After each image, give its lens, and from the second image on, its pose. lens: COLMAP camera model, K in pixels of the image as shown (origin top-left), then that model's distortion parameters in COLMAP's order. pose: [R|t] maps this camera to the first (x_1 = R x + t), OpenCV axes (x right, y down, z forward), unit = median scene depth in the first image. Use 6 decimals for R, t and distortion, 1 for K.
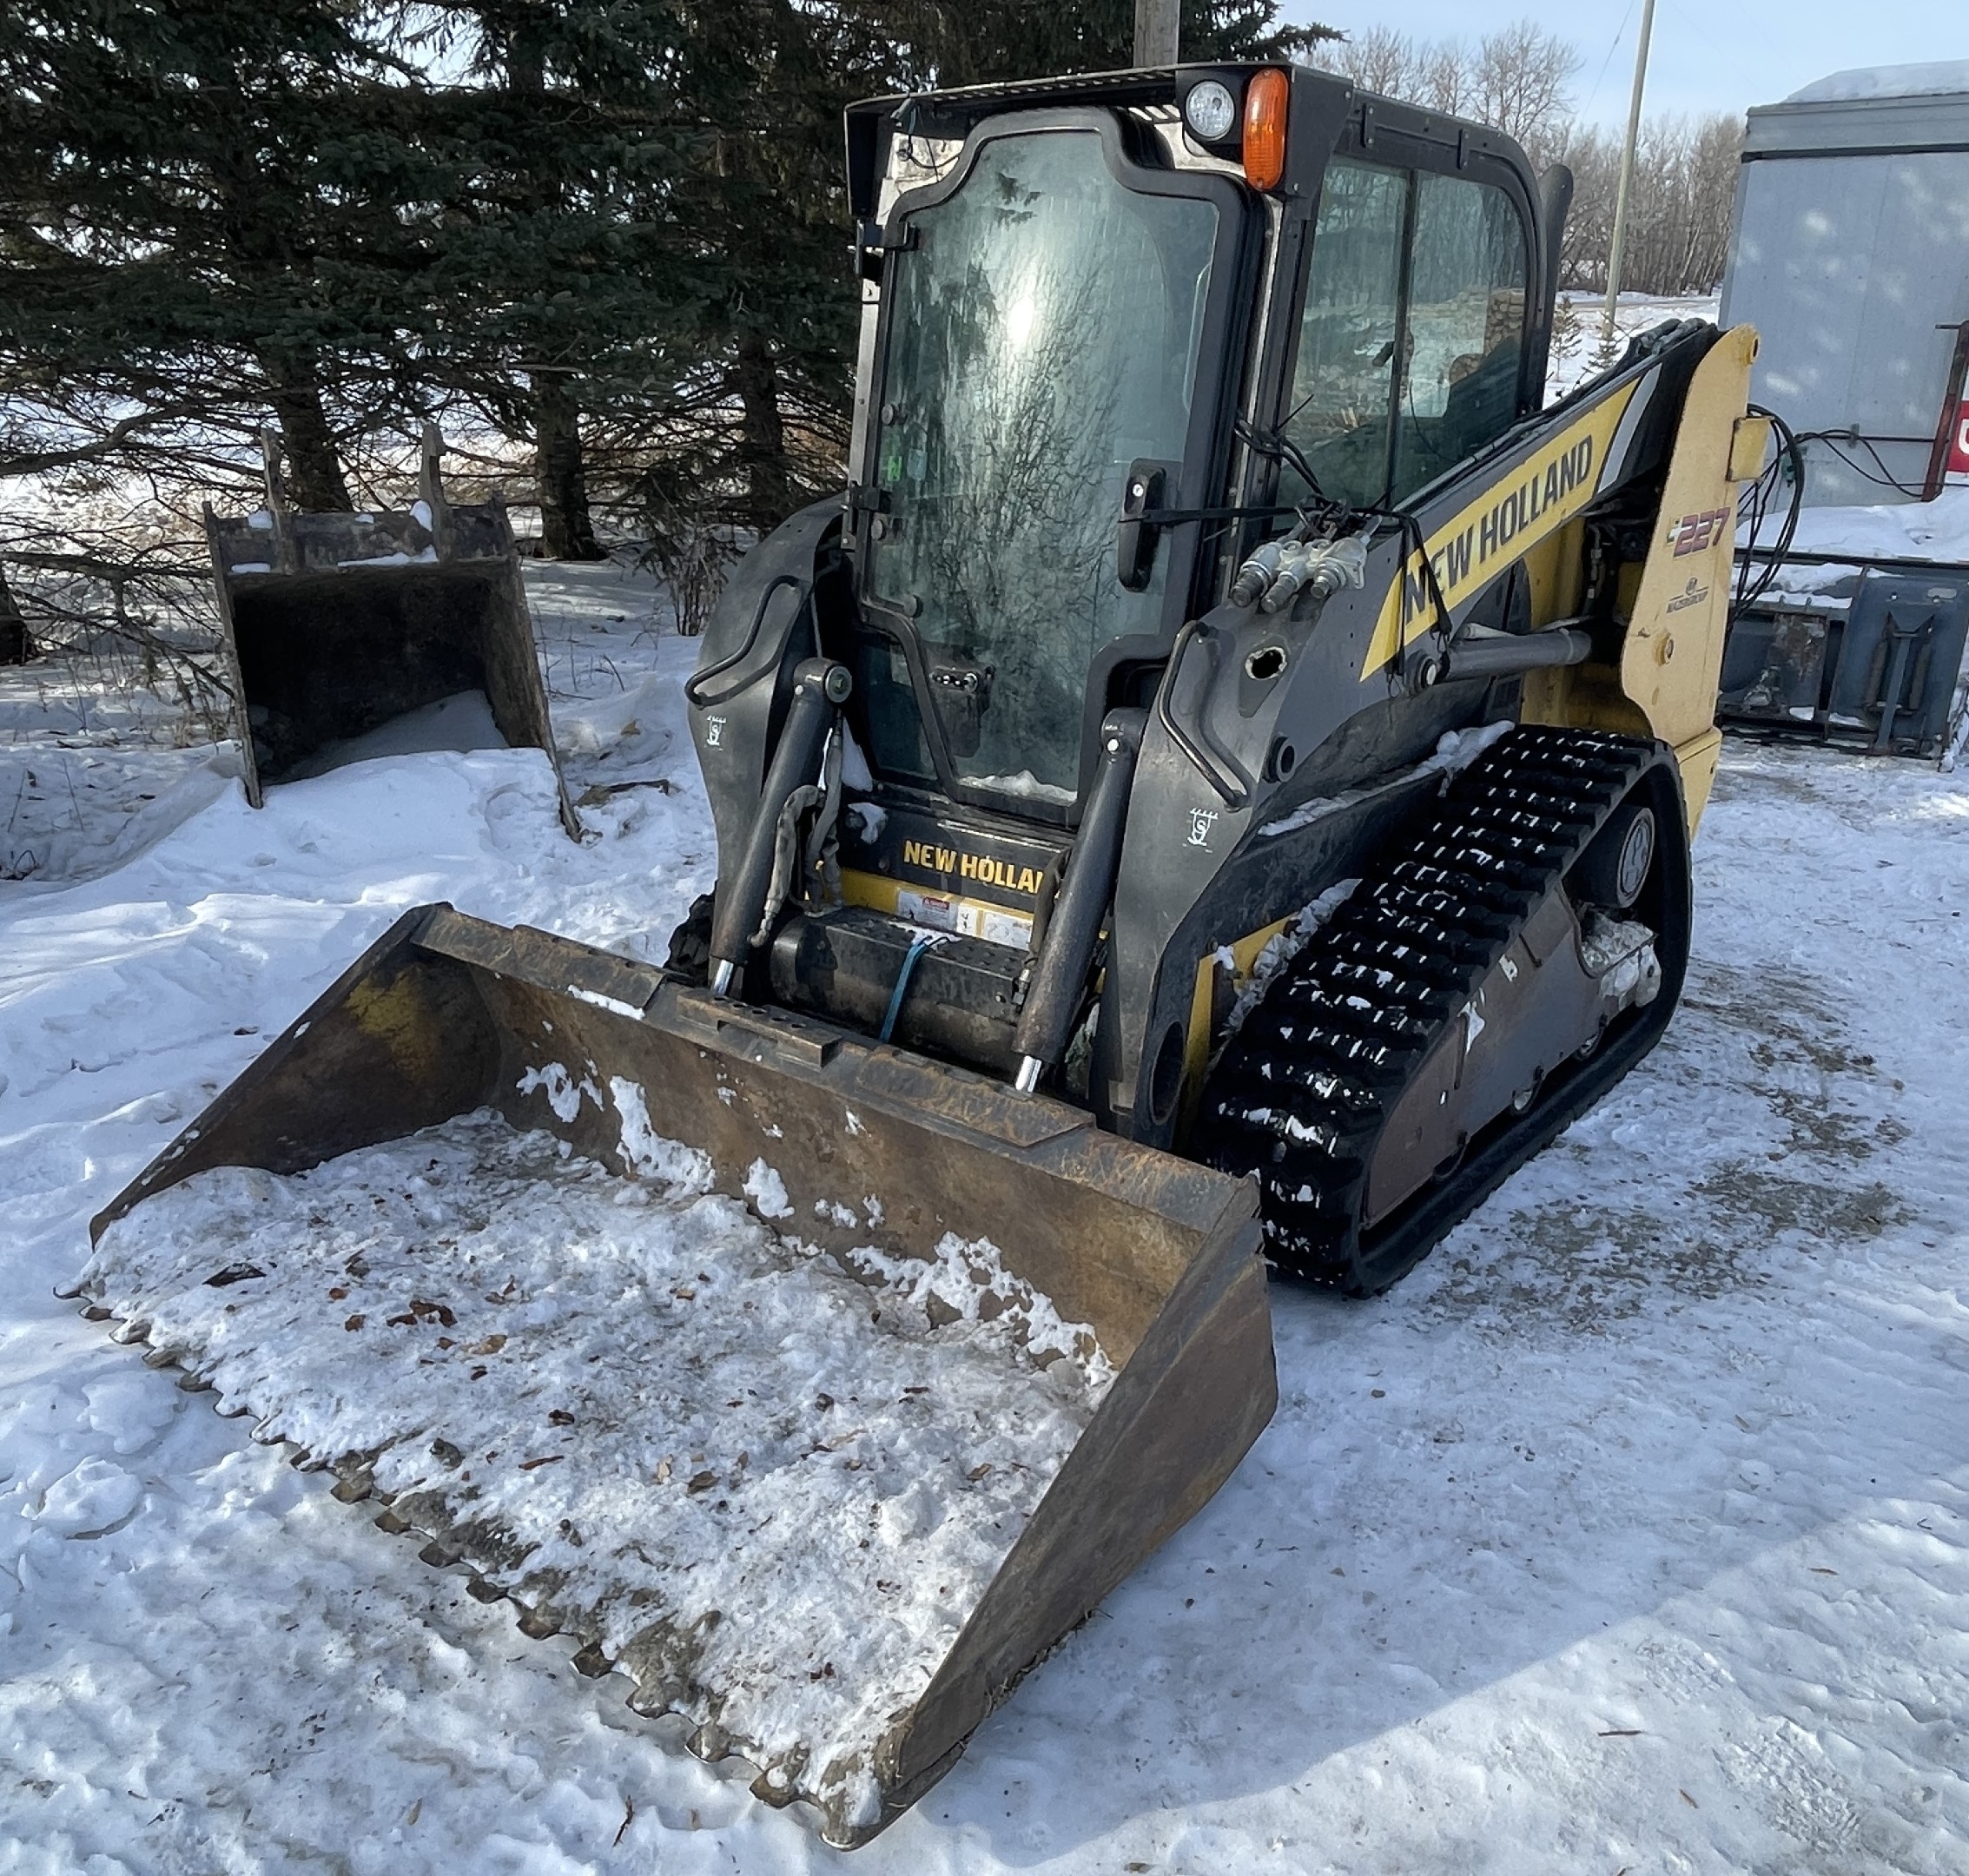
lens RADIAL K [[1707.6, 0, 1020.6], [0, 1707.6, 940.1], [0, 0, 1]] dist [0.008385, -0.015588]
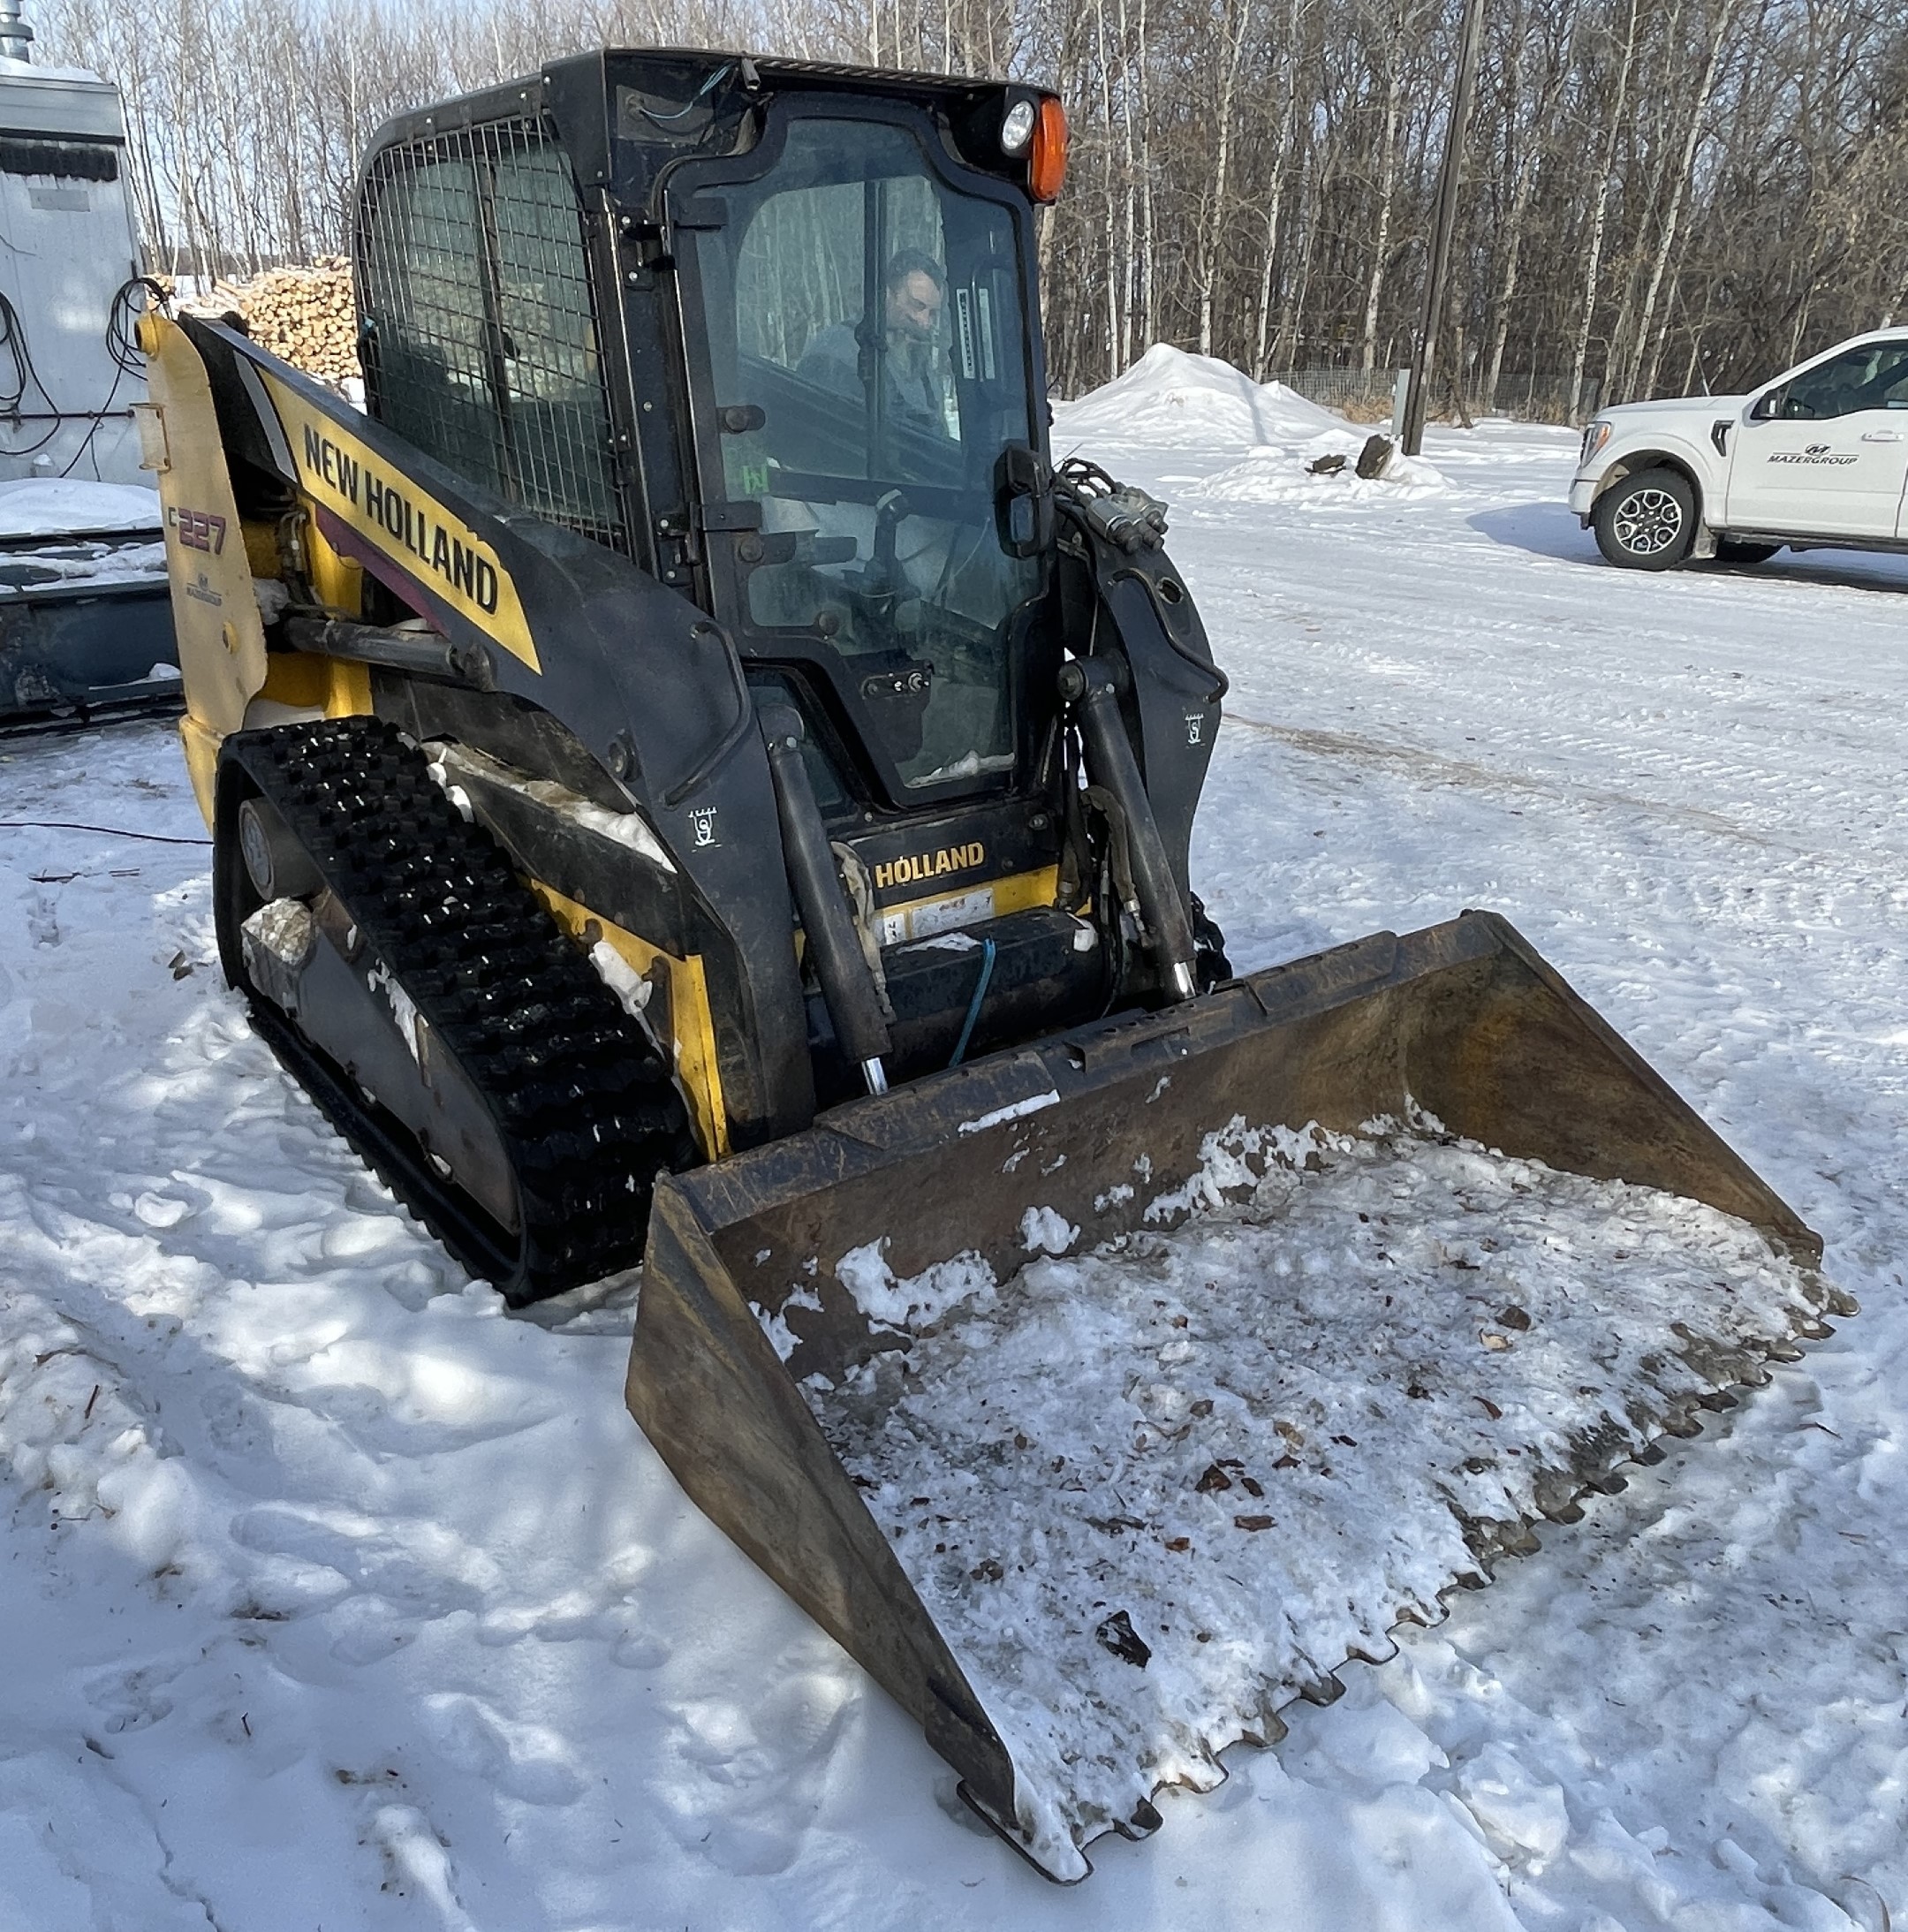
lens RADIAL K [[1637.0, 0, 895.9], [0, 1637.0, 920.4], [0, 0, 1]] dist [0.005152, -0.015625]
pose [[0.260688, -0.336156, 0.905009, -1.083197], [0.319428, 0.914657, 0.247728, -0.305900], [-0.911048, 0.224505, 0.345817, 0.834326]]
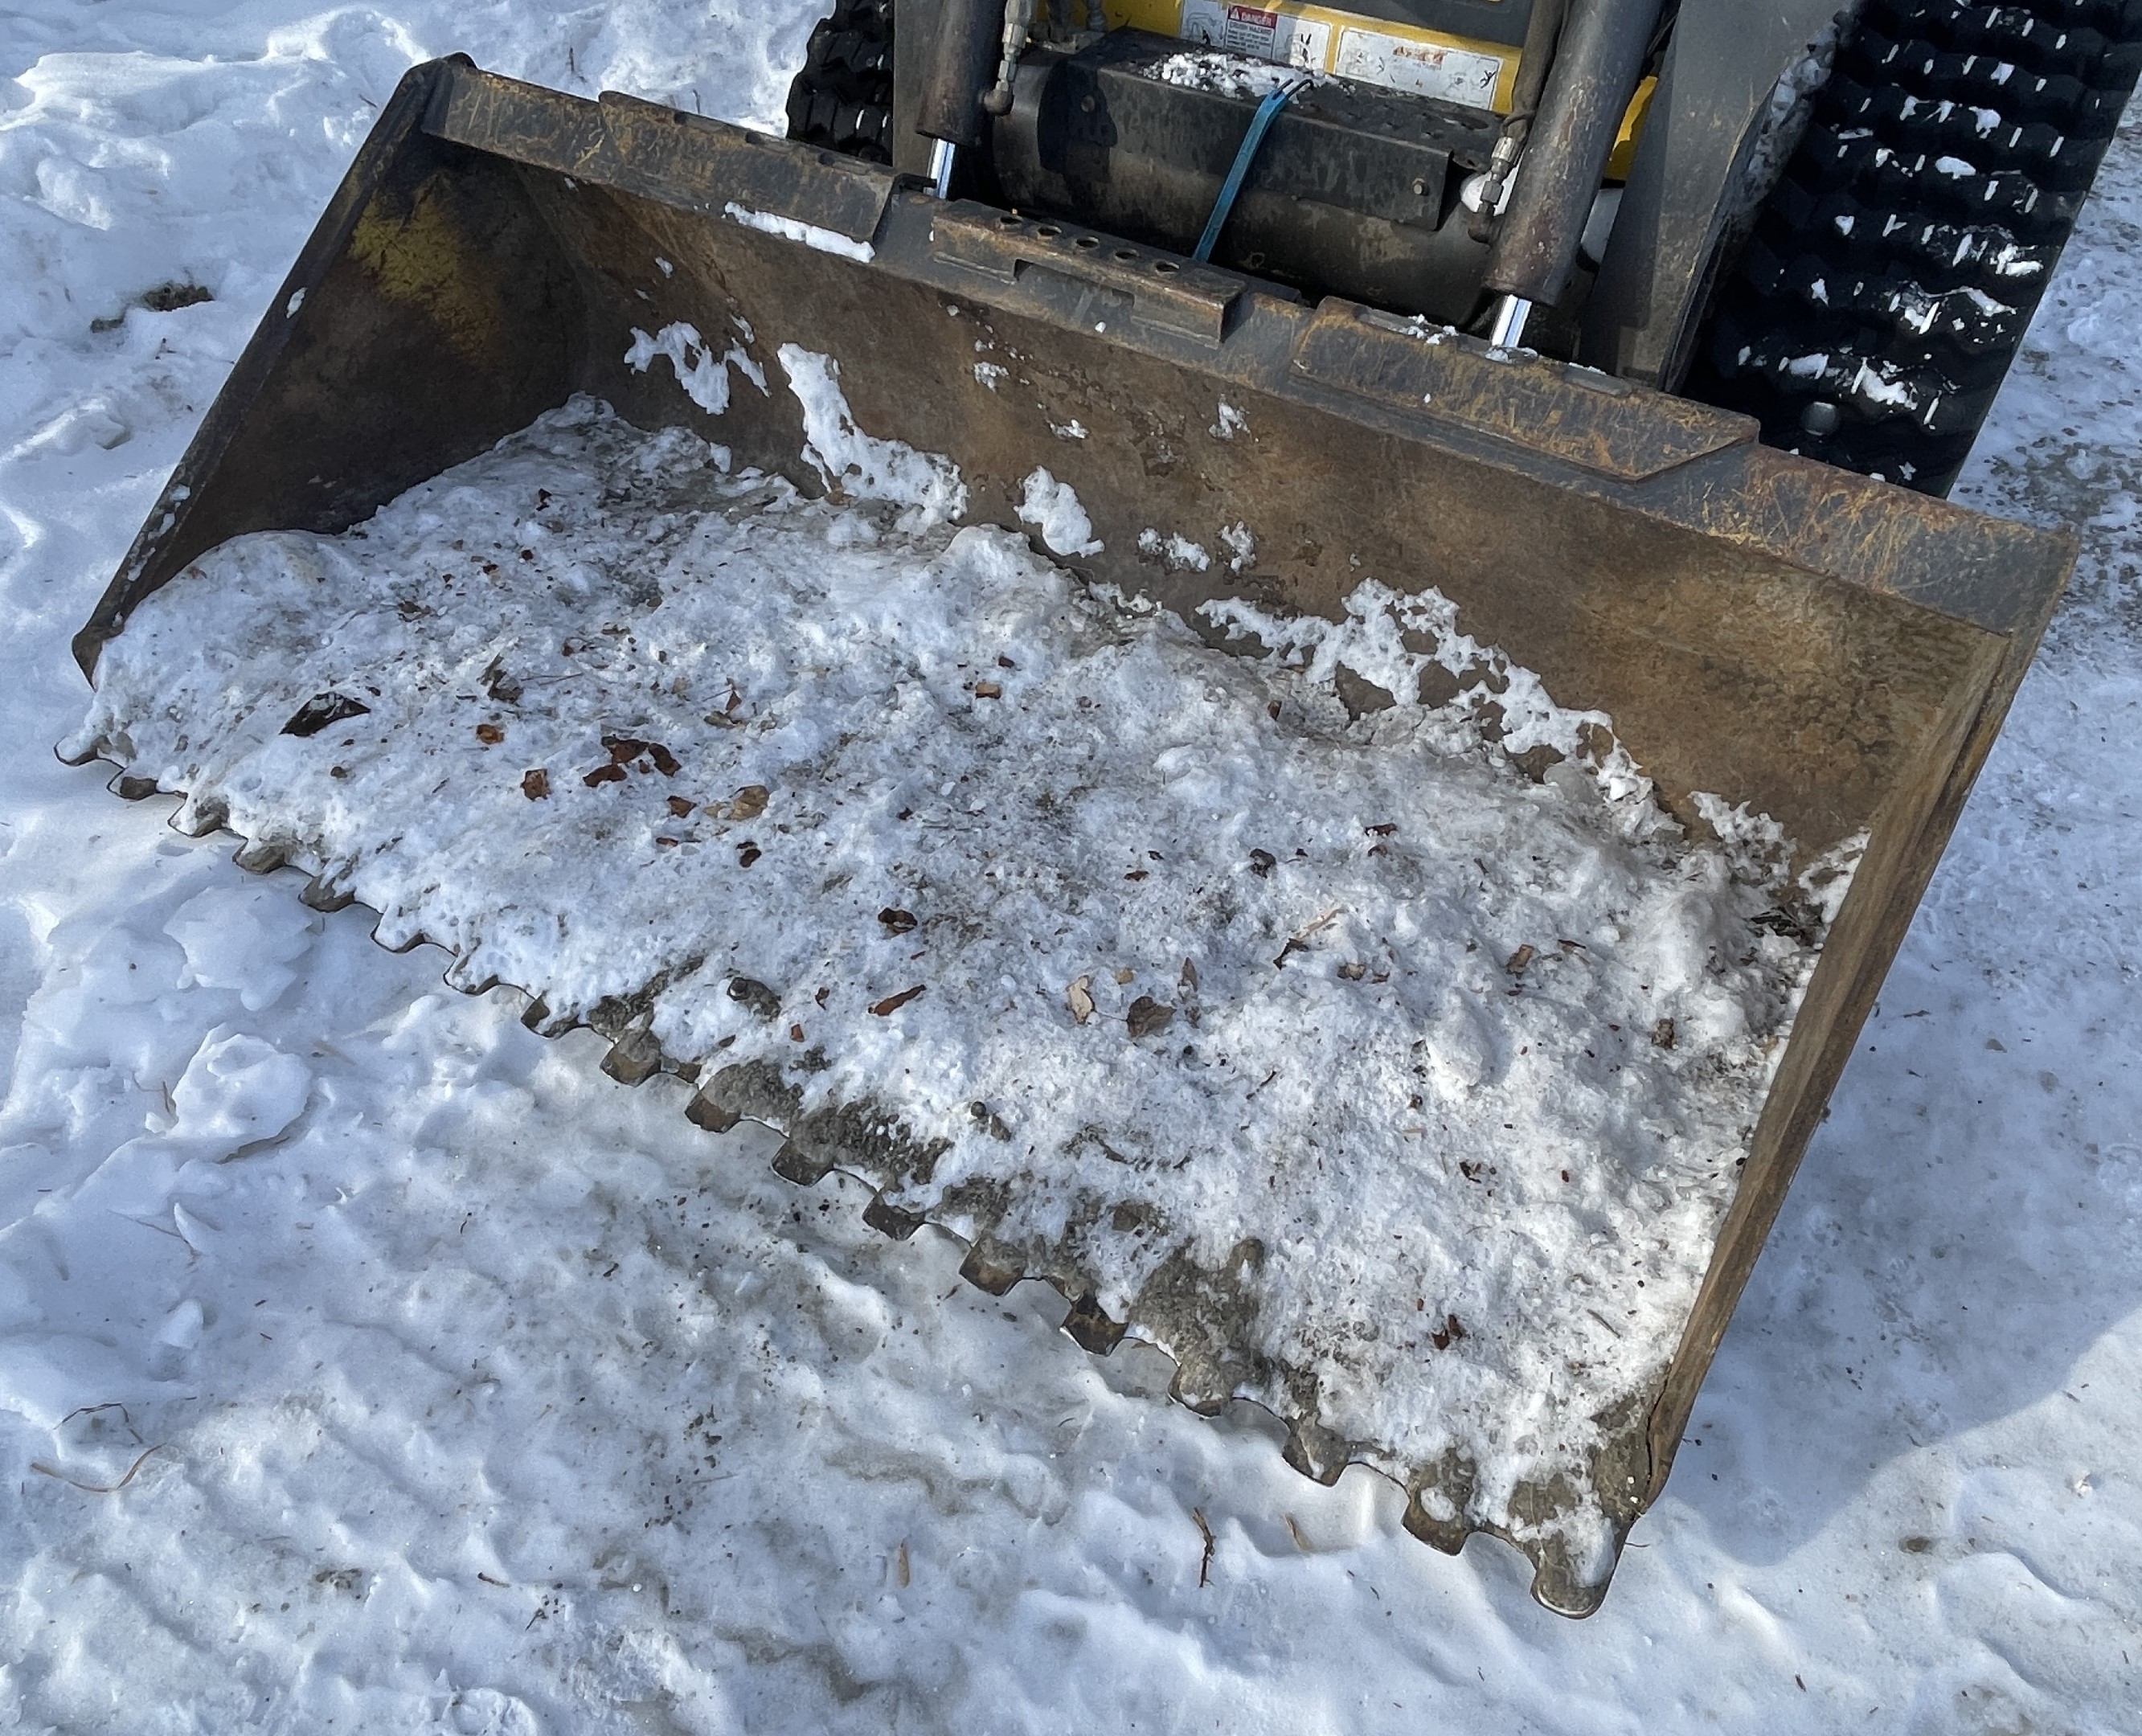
lens RADIAL K [[1541.9, 0, 1079.4], [0, 1541.9, 982.9], [0, 0, 1]] dist [0.000352, -0.008537]
pose [[0.994554, -0.085562, 0.059512, -0.222429], [0.042609, 0.854903, 0.517035, -0.016731], [-0.095116, -0.511684, 0.853893, 0.424658]]
